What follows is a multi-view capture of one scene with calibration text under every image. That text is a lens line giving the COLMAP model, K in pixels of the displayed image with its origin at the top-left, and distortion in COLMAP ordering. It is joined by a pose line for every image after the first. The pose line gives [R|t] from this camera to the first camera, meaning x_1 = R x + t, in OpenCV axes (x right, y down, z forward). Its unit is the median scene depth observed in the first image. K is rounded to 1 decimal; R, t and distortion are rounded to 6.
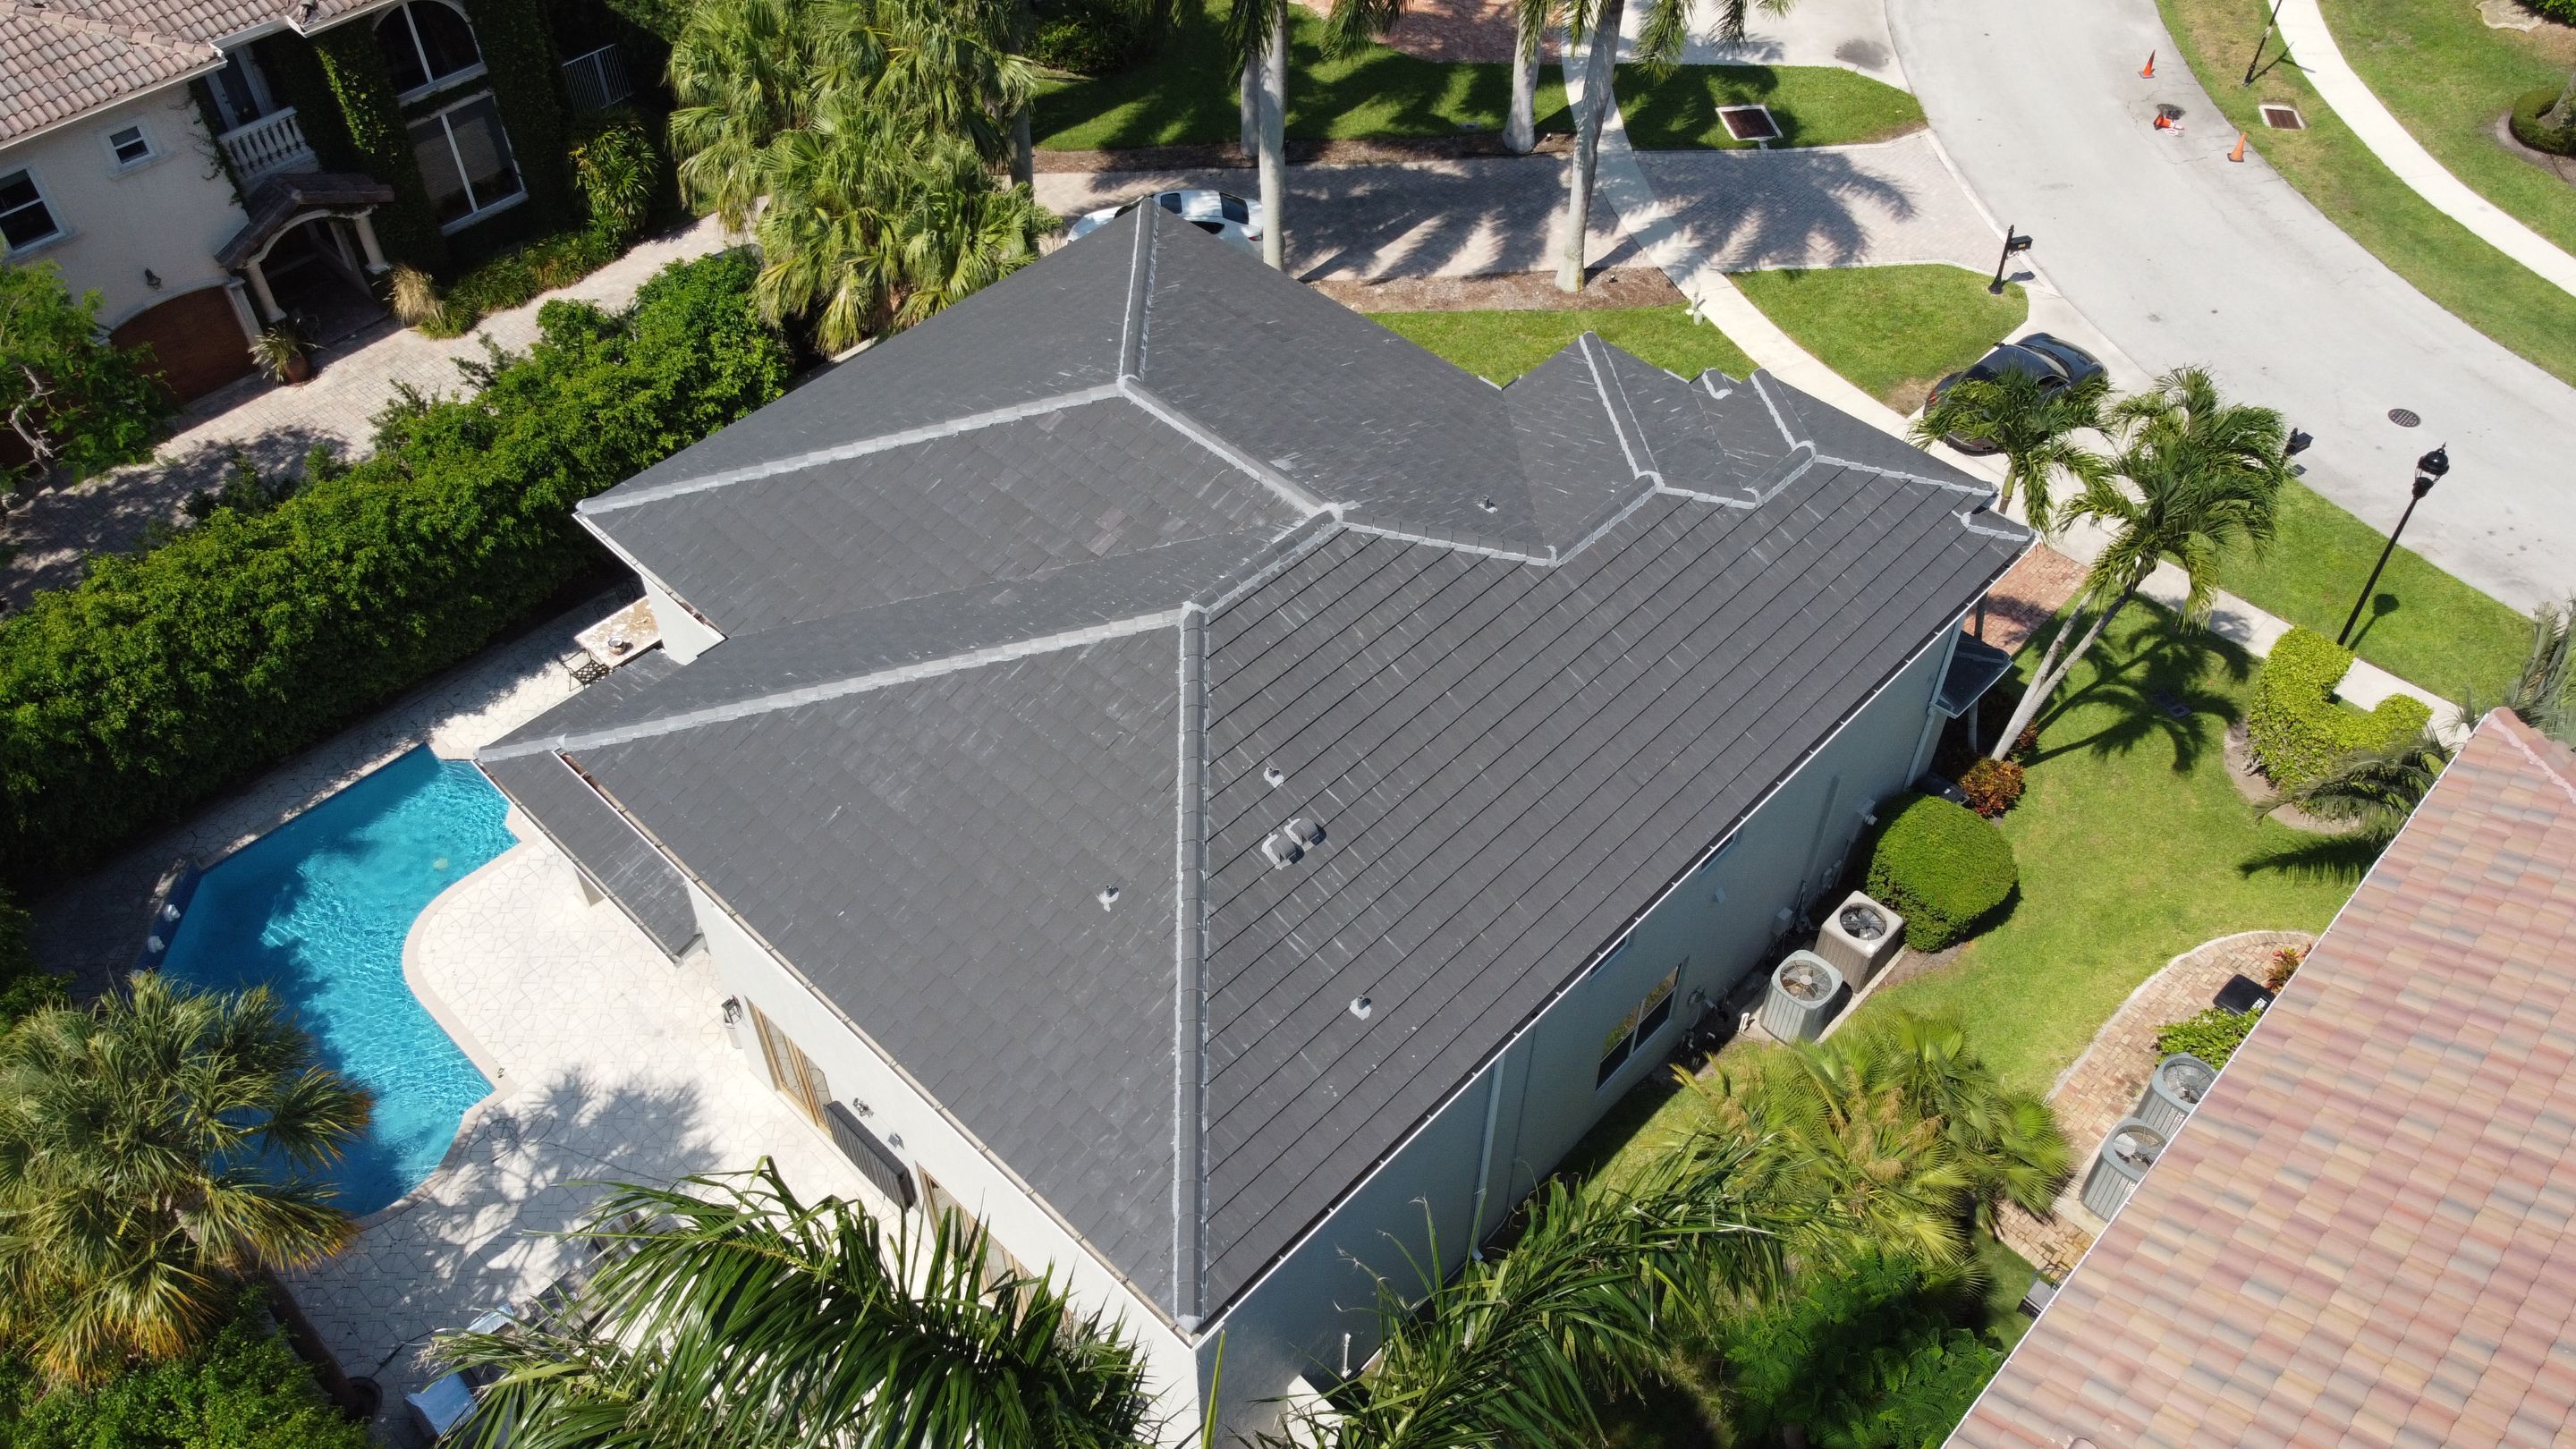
lens RADIAL K [[1943.6, 0, 1272.0], [0, 1943.6, 726.7], [0, 0, 1]] dist [0.004077, -0.004907]
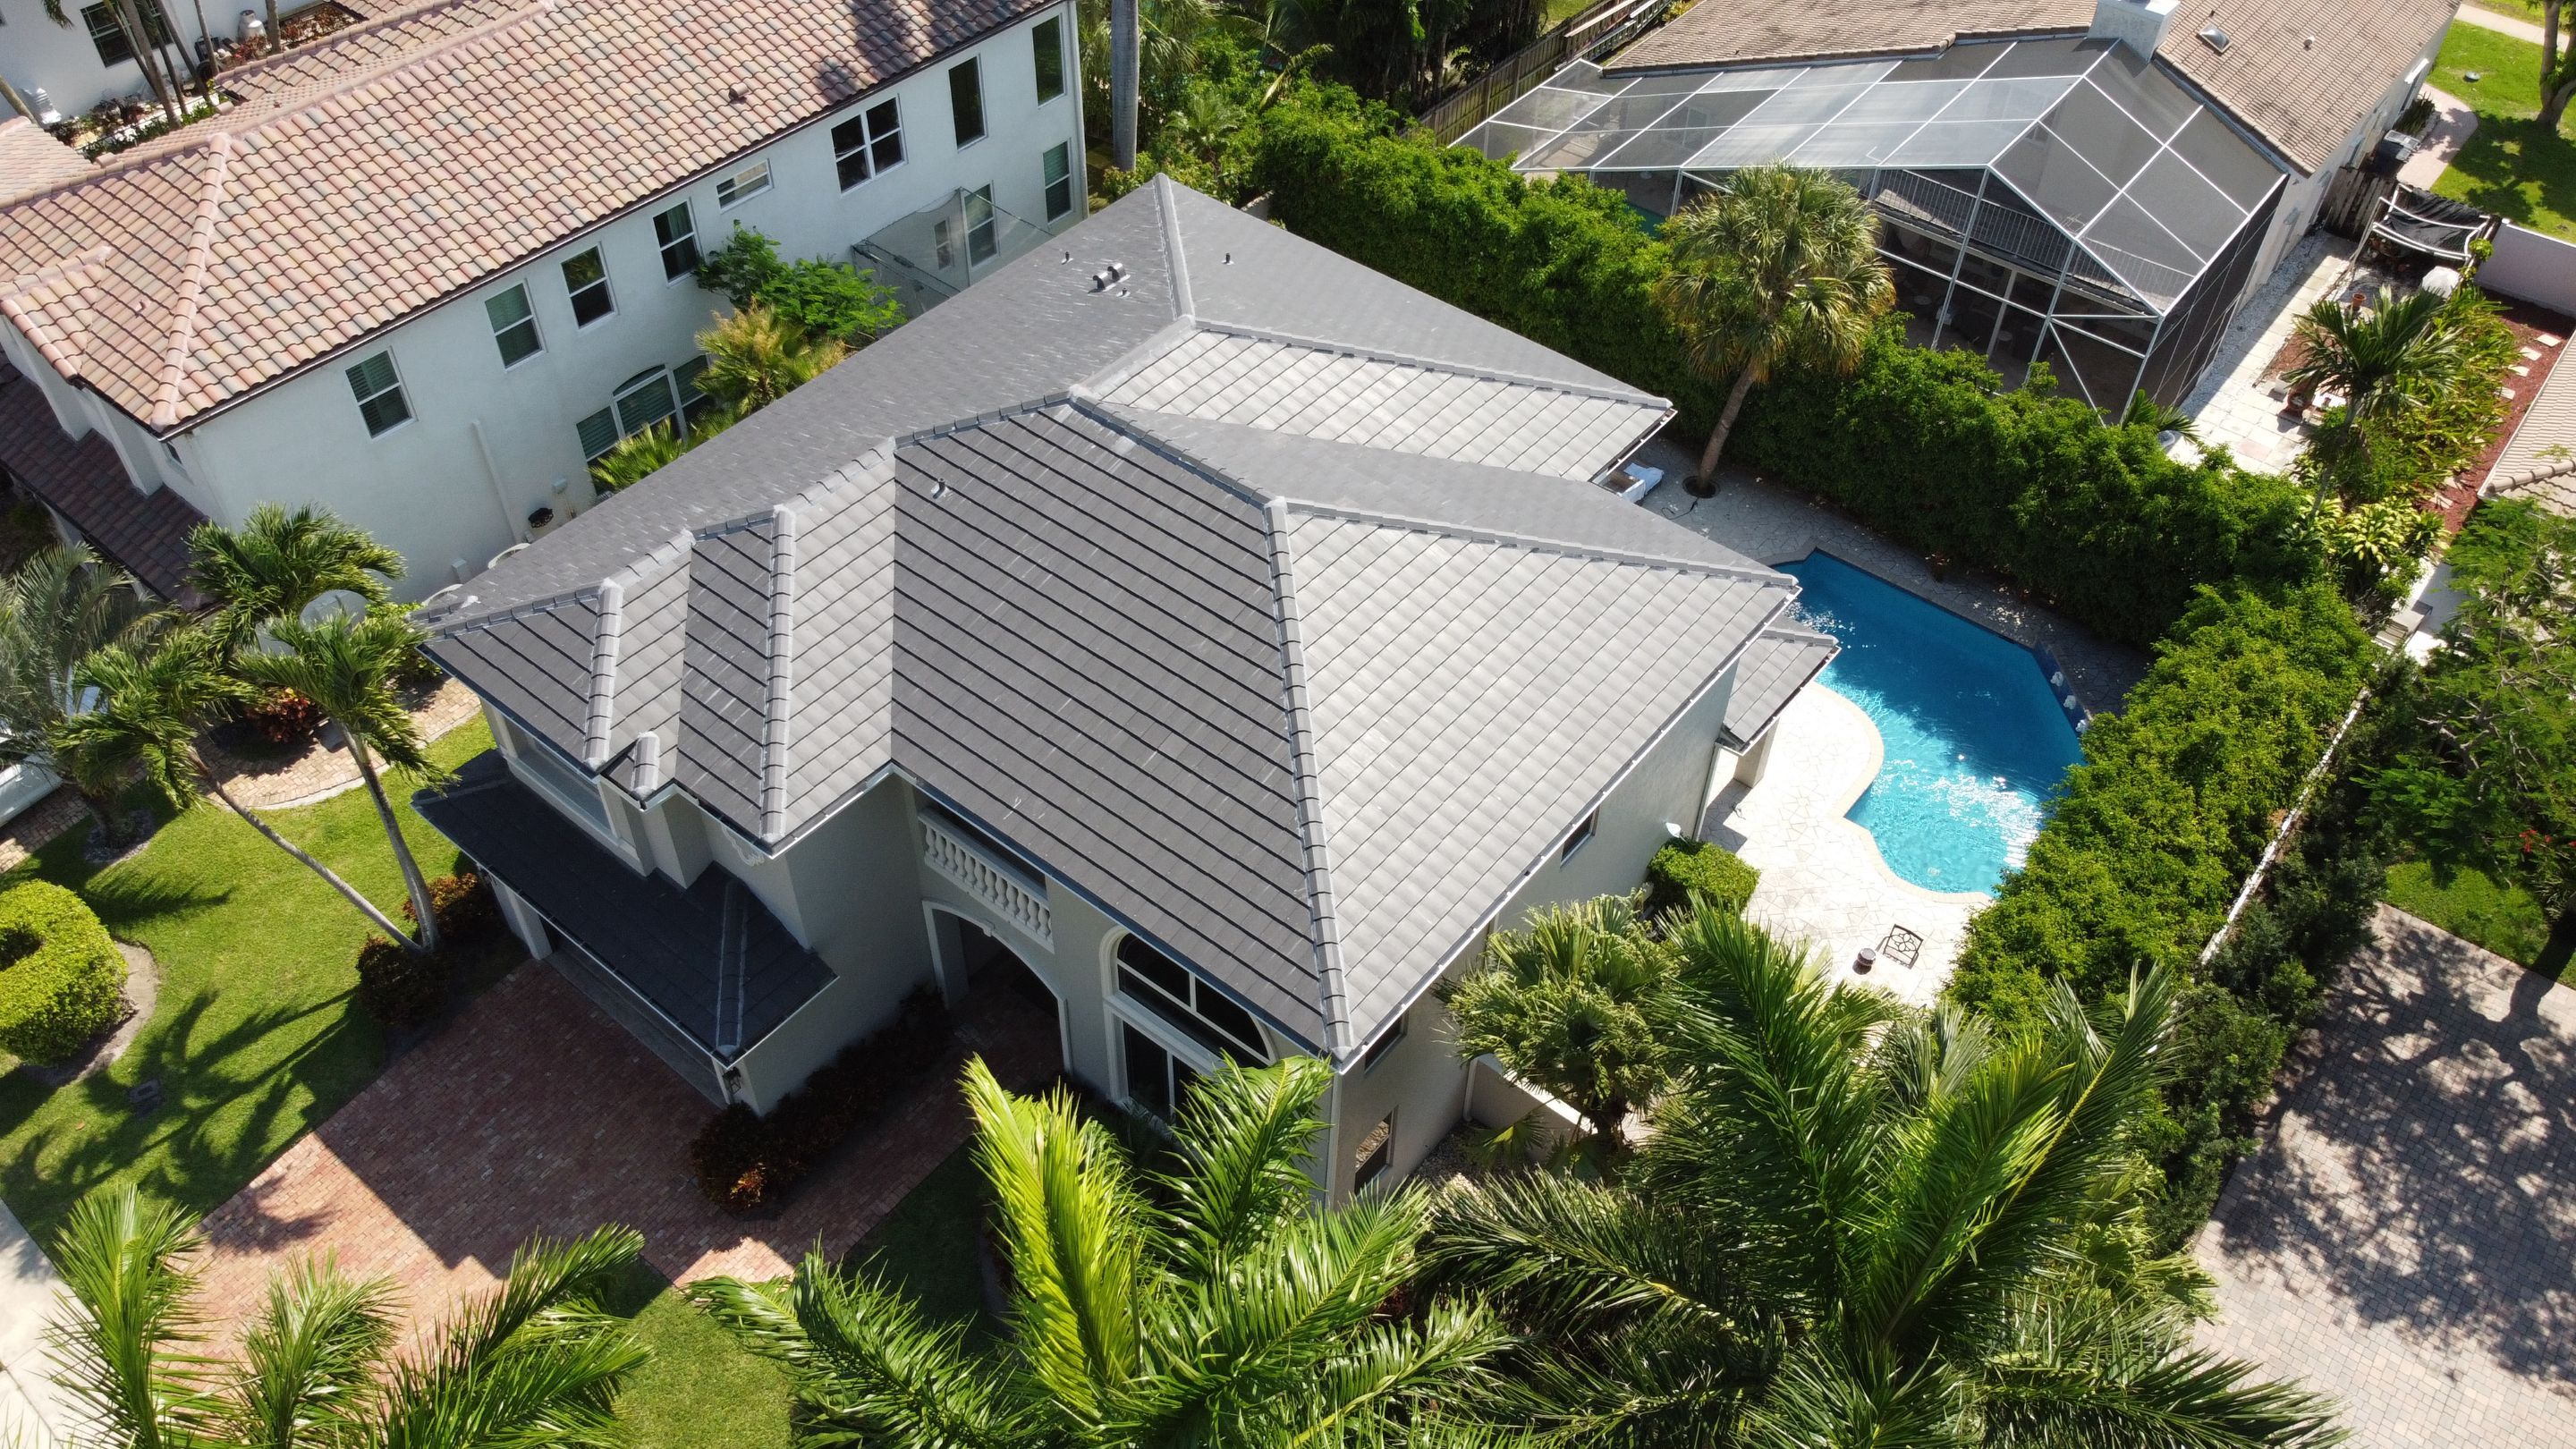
lens RADIAL K [[1943.6, 0, 1286.1], [0, 1943.6, 733.0], [0, 0, 1]] dist [0.004077, -0.004907]
pose [[-0.996194, 0.051958, -0.069990, -0.001281], [-0.072302, -0.044036, 0.996410, -1.089274], [0.048689, 0.997678, 0.047625, 0.961372]]
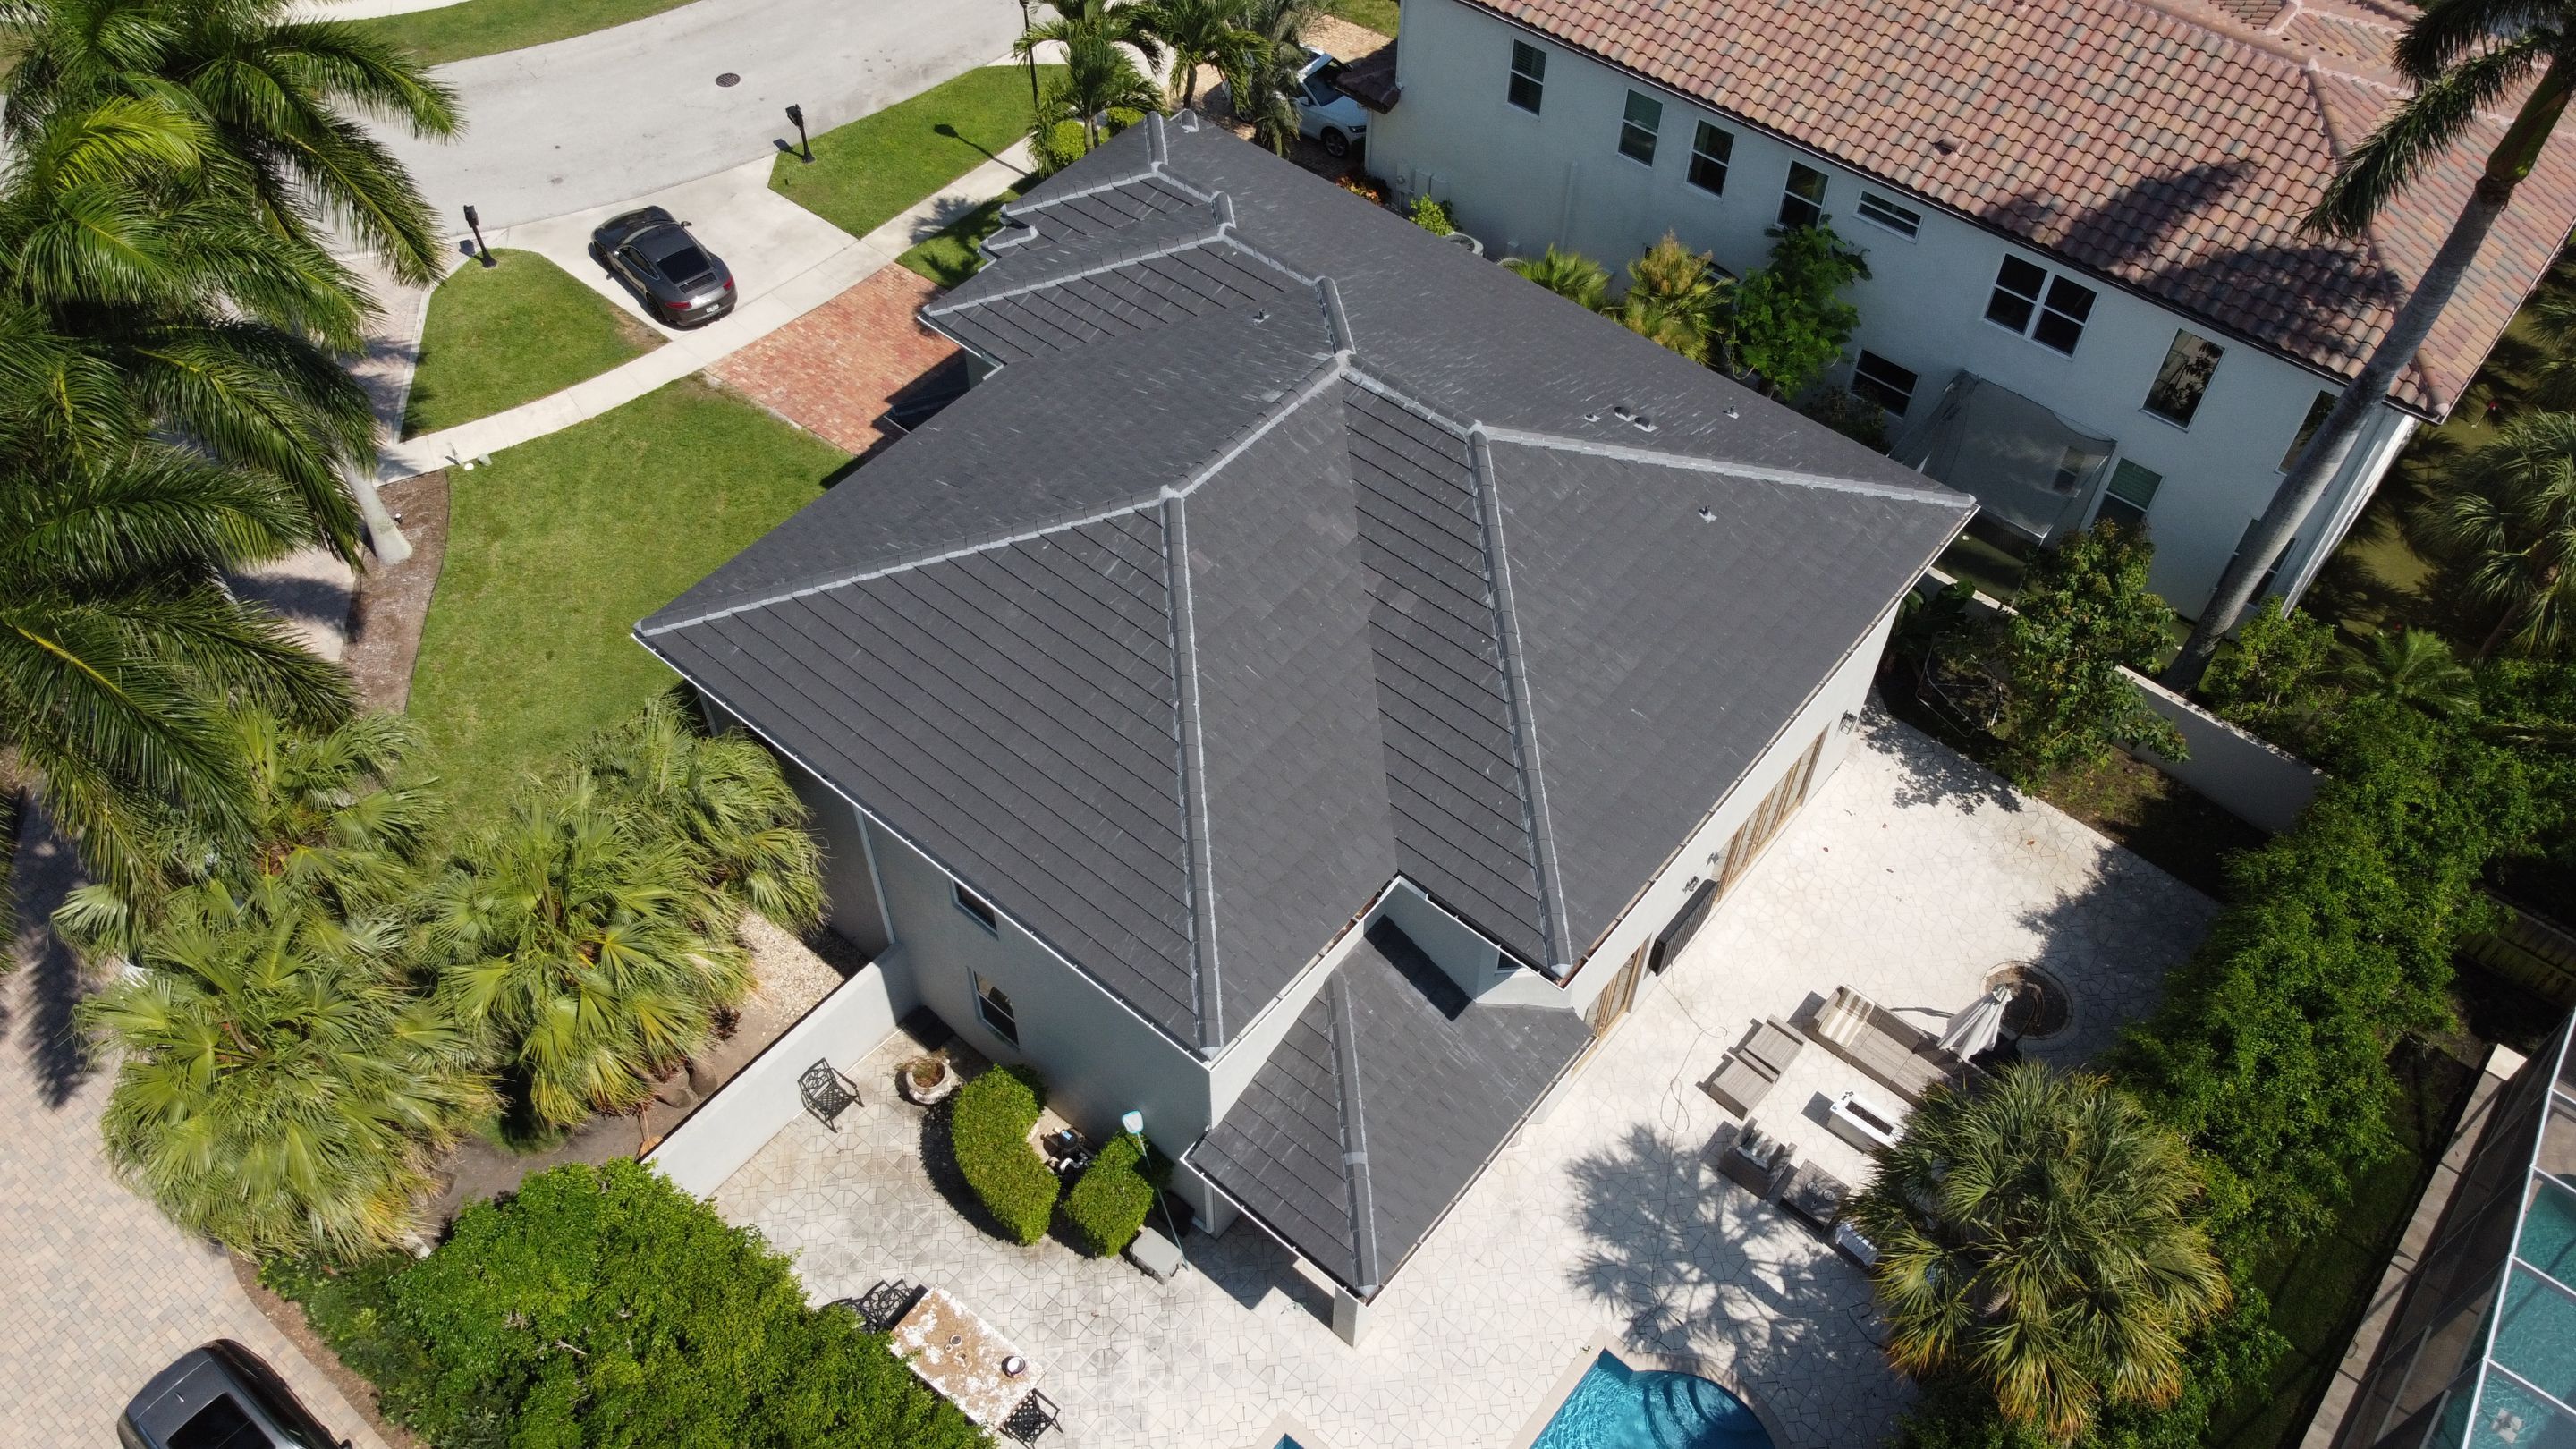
lens RADIAL K [[1943.6, 0, 1282.2], [0, 1943.6, 722.7], [0, 0, 1]] dist [0.004077, -0.004907]
pose [[-0.075994, -0.767950, 0.635986, -0.753064], [0.720354, 0.398731, 0.567541, -0.607367], [-0.689431, 0.501265, 0.522895, 0.423812]]
